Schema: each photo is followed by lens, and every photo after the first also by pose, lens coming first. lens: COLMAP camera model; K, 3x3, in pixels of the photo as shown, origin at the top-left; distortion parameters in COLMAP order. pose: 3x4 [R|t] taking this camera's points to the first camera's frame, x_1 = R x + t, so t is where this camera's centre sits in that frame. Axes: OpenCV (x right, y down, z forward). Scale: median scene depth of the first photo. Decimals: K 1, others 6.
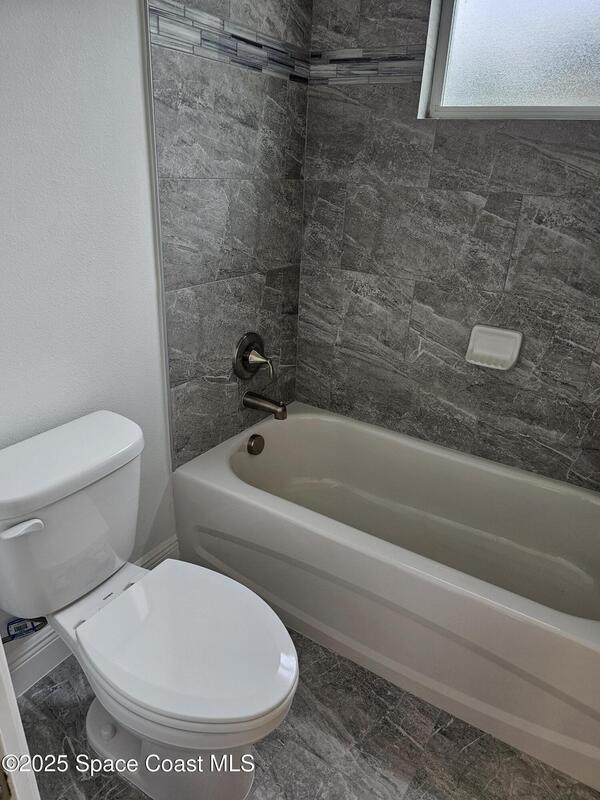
lens RADIAL K [[536.6, 0, 301.9], [0, 536.6, 398.8], [0, 0, 1]] dist [0.064927, -0.065066]
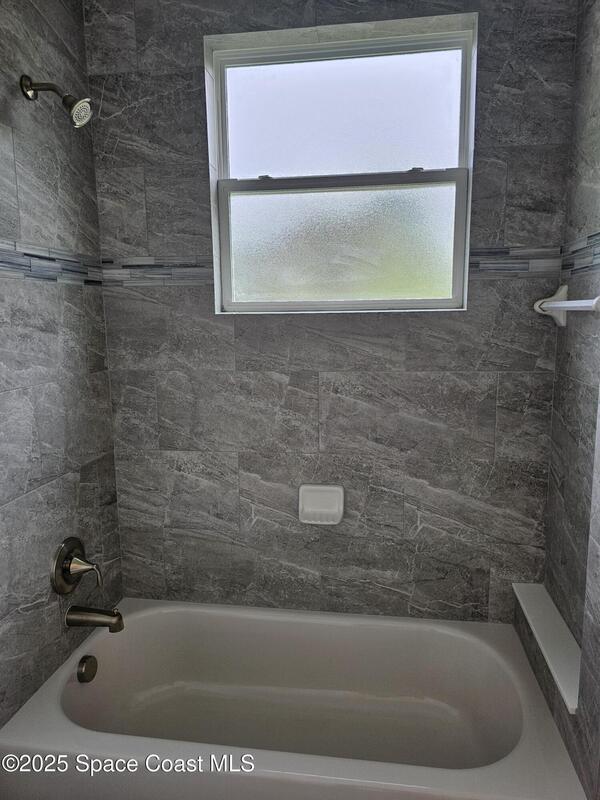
lens RADIAL K [[536.6, 0, 303.5], [0, 536.6, 394.5], [0, 0, 1]] dist [0.064927, -0.065066]
pose [[0.914348, -0.118337, 0.387252, -0.061893], [0.211795, 0.954862, -0.208283, -0.083477], [-0.345124, 0.272461, 0.898139, -0.002494]]
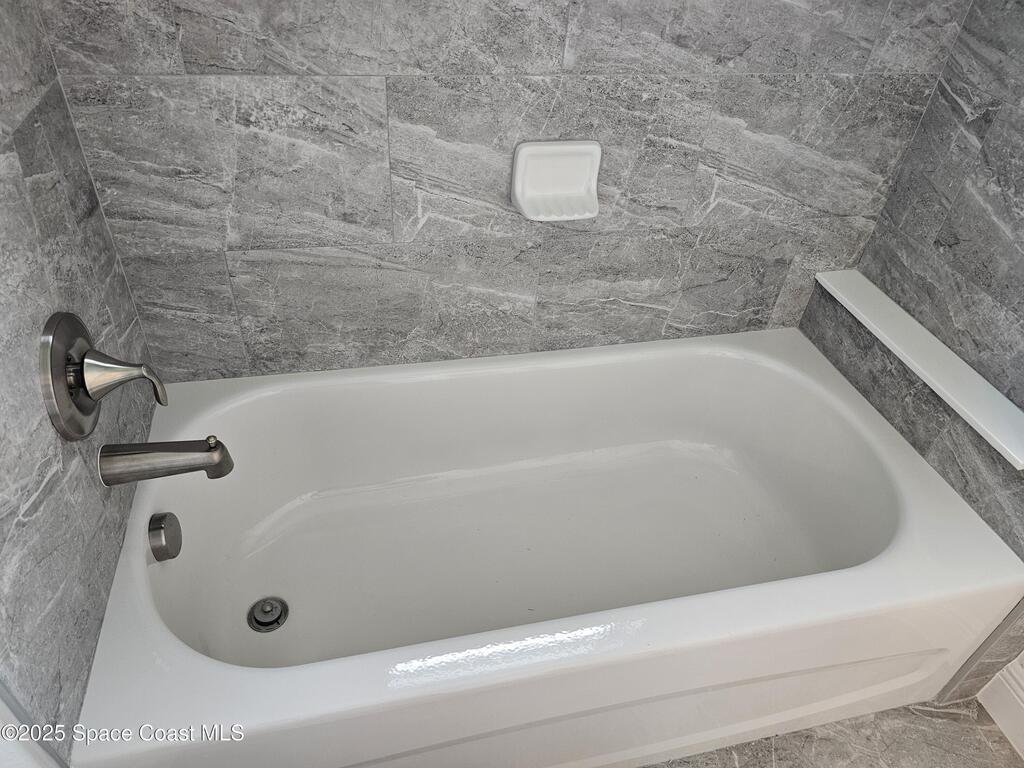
lens RADIAL K [[686.9, 0, 494.4], [0, 686.9, 372.0], [0, 0, 1]] dist [0.064927, -0.065066]
pose [[0.712111, -0.447159, 0.541245, -0.157671], [0.254594, 0.882930, 0.394482, -0.207401], [-0.654278, -0.143117, 0.742589, 0.467022]]
